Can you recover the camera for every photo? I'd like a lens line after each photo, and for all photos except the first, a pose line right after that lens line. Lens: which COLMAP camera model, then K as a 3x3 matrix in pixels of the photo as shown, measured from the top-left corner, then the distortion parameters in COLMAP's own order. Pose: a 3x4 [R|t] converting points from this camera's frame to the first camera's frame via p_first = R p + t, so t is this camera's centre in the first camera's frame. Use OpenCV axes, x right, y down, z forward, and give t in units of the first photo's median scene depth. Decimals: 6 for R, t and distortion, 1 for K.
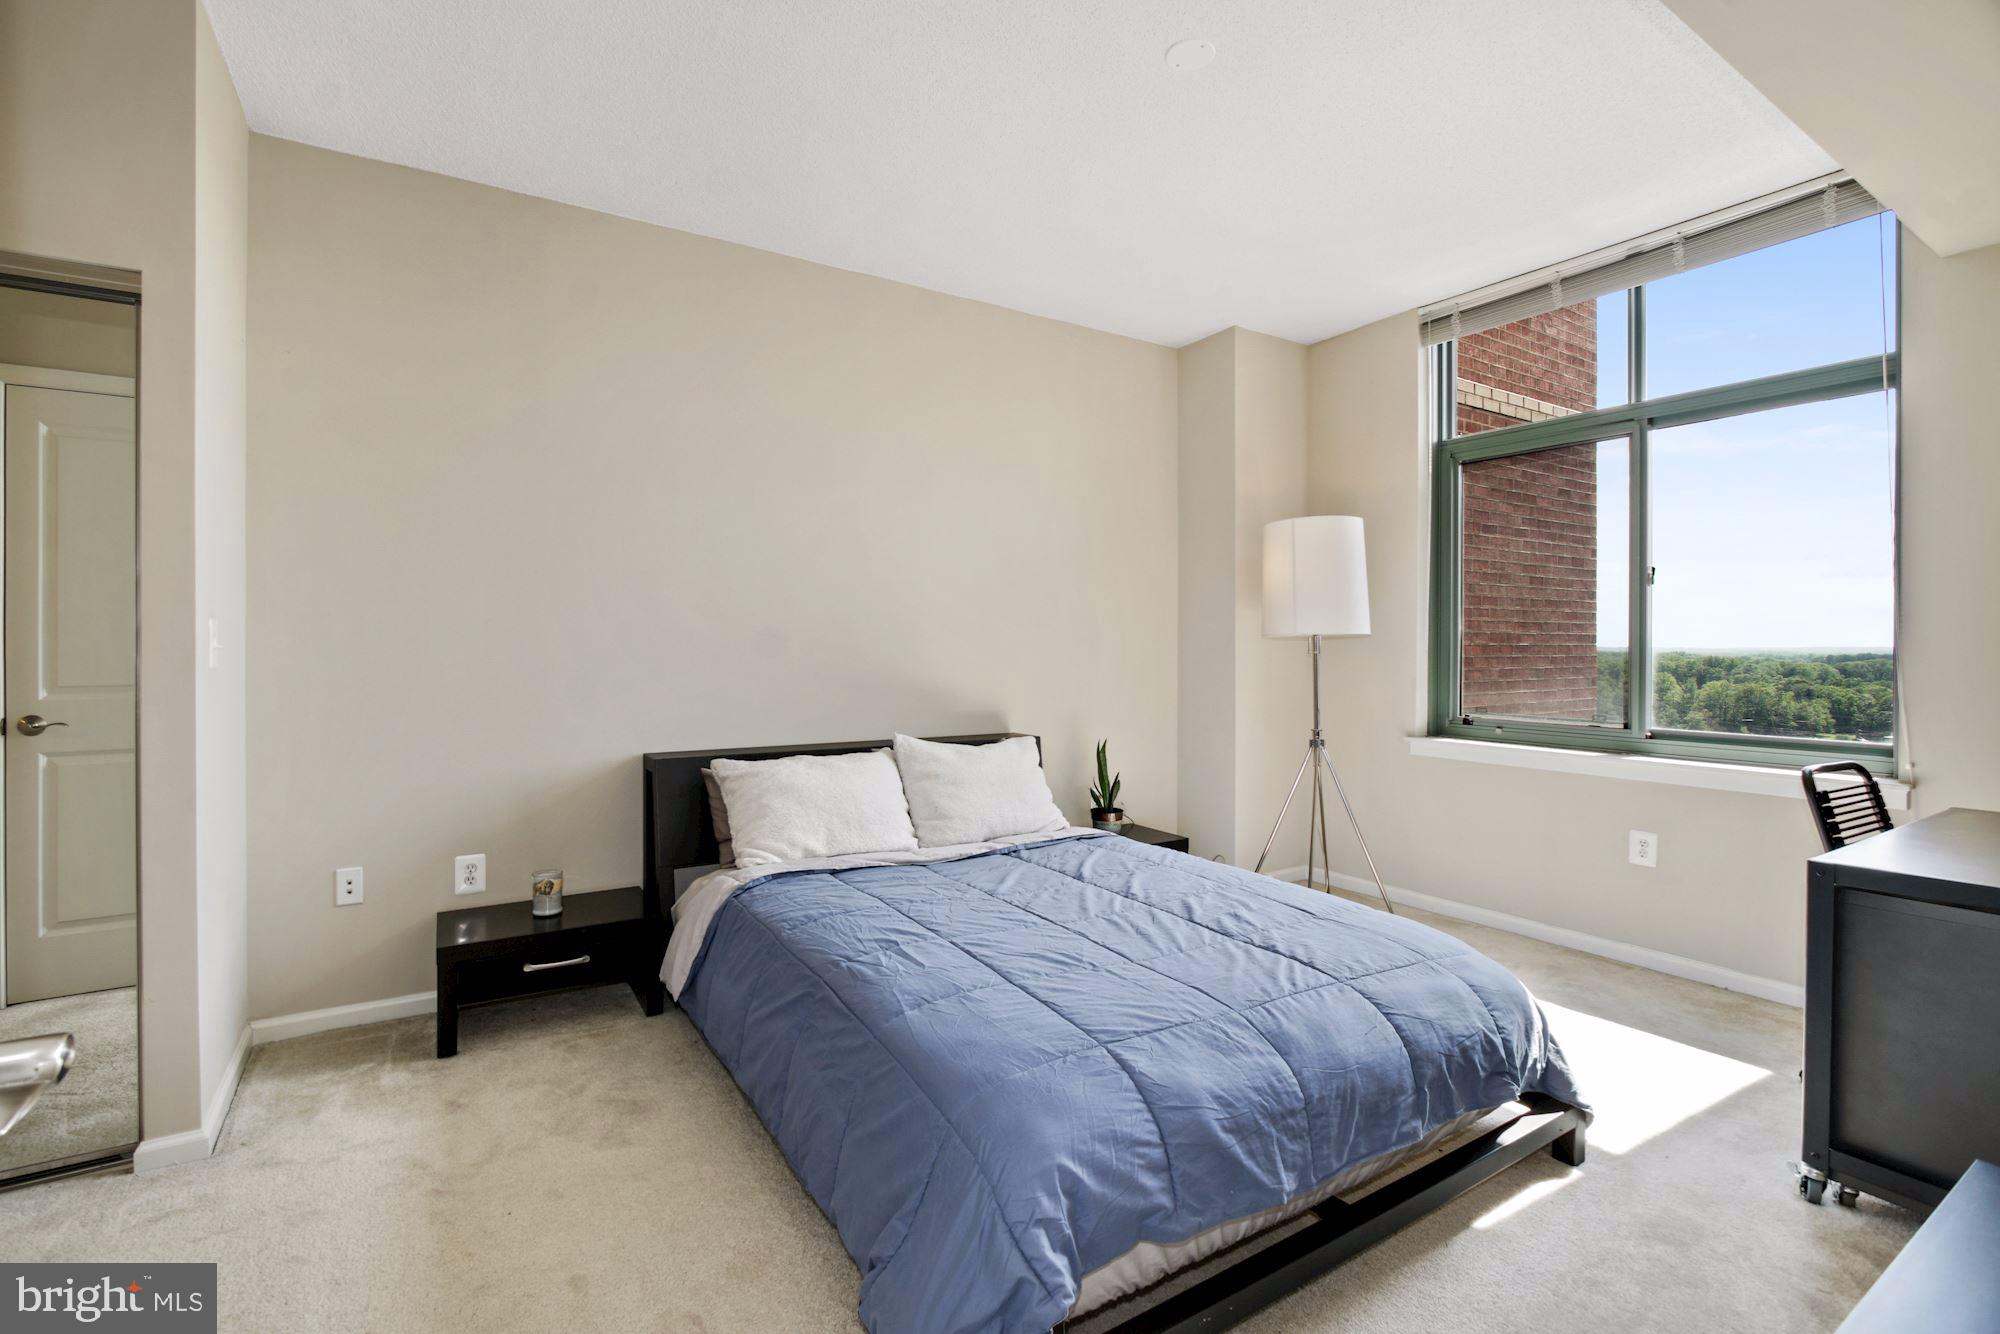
lens RADIAL K [[897.6, 0, 996.4], [0, 897.6, 664.8], [0, 0, 1]] dist [-0.011372, 0.000888]
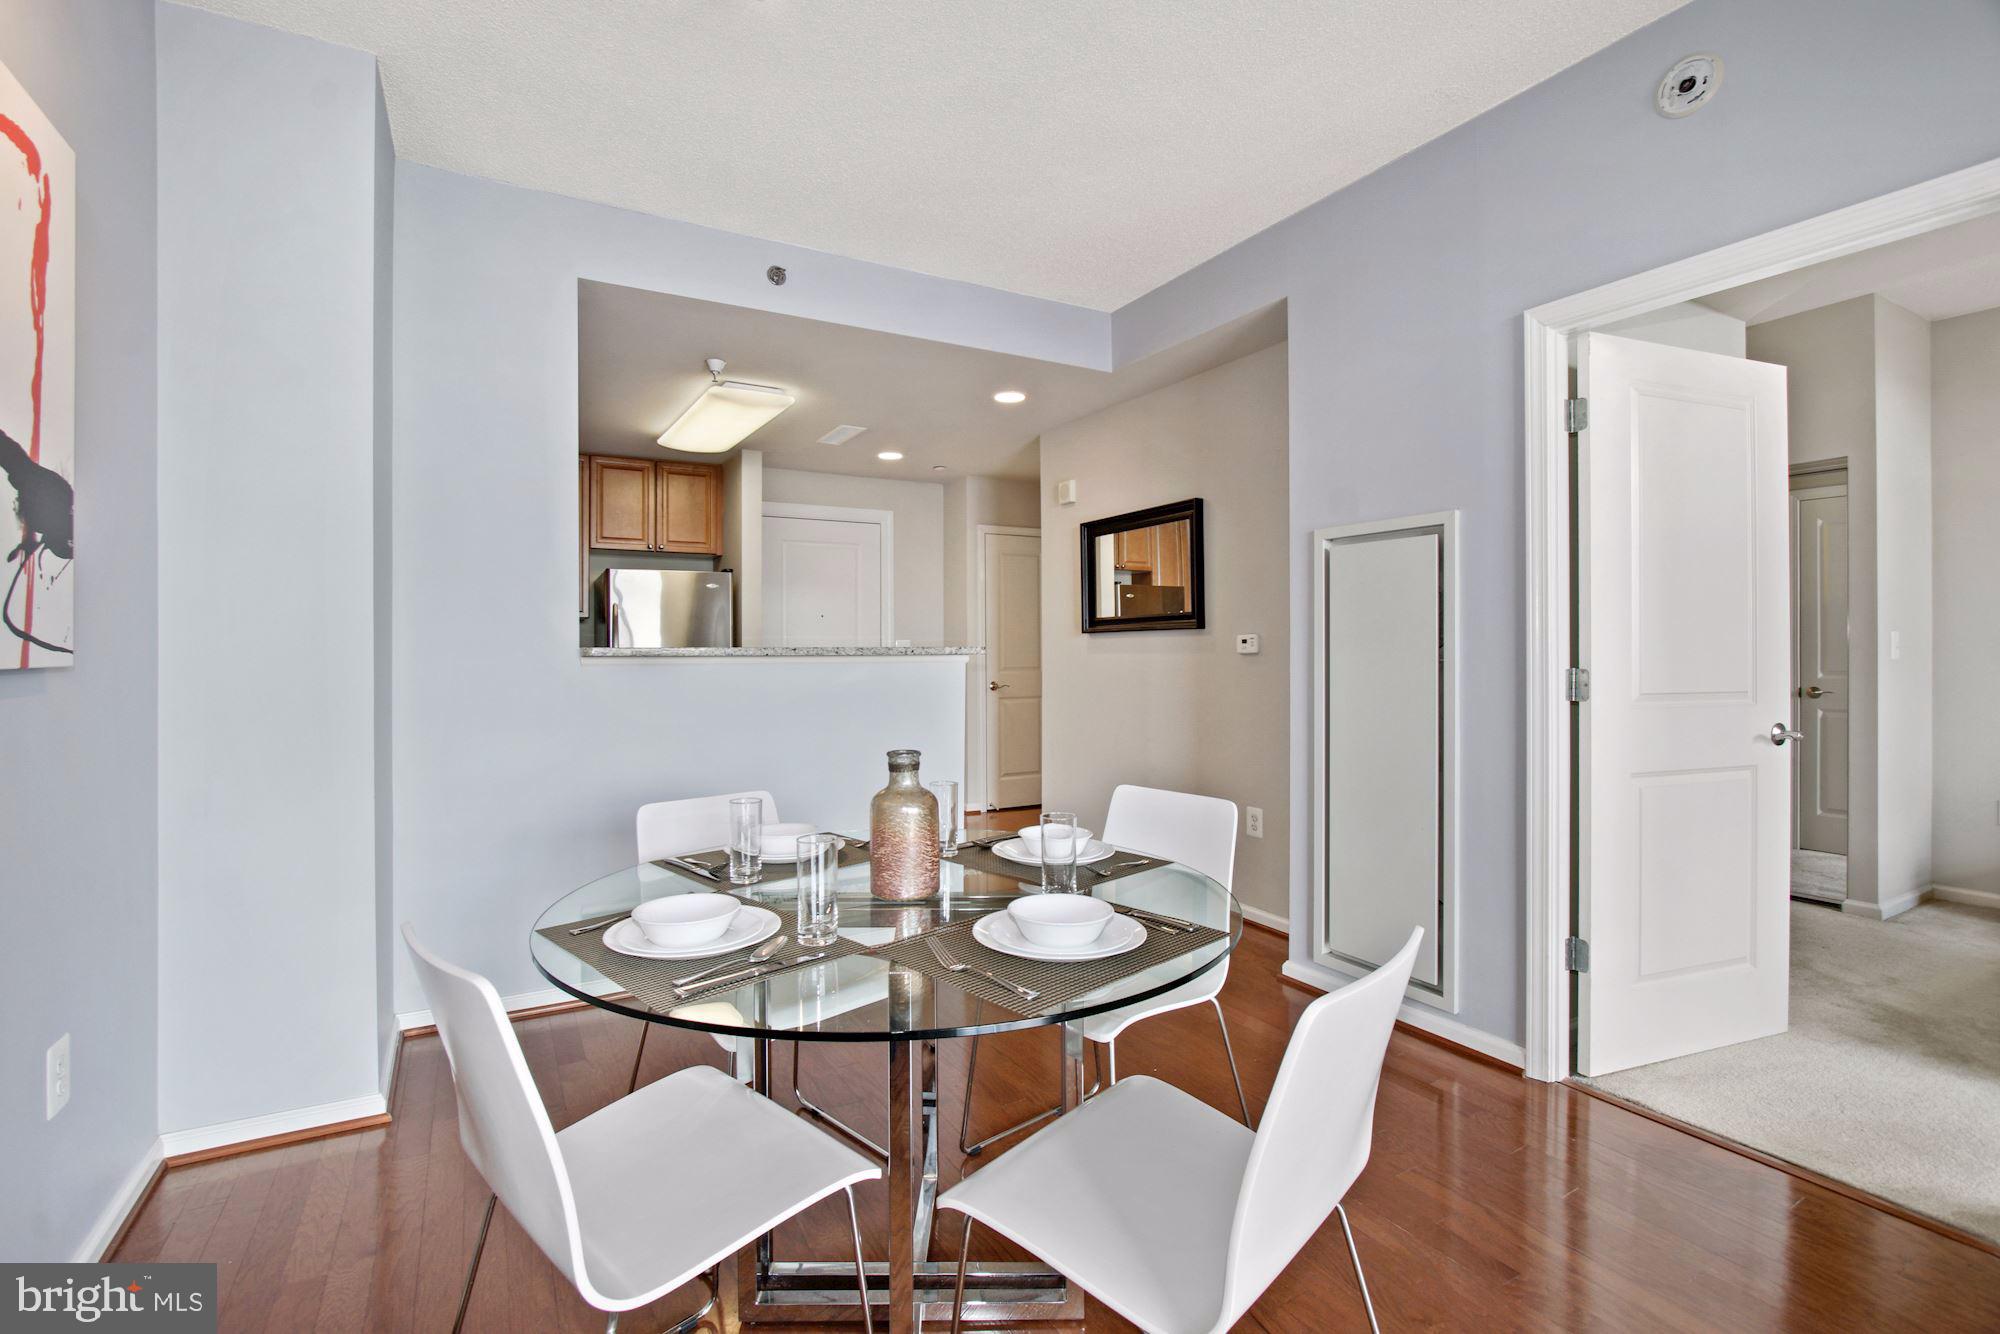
lens RADIAL K [[897.6, 0, 993.6], [0, 897.6, 657.8], [0, 0, 1]] dist [-0.011372, 0.000888]
pose [[-0.036264, -0.004827, -0.999331, 0.866766], [-0.002907, 0.999985, -0.004724, 0.015125], [0.999338, 0.002734, -0.036277, -0.663424]]
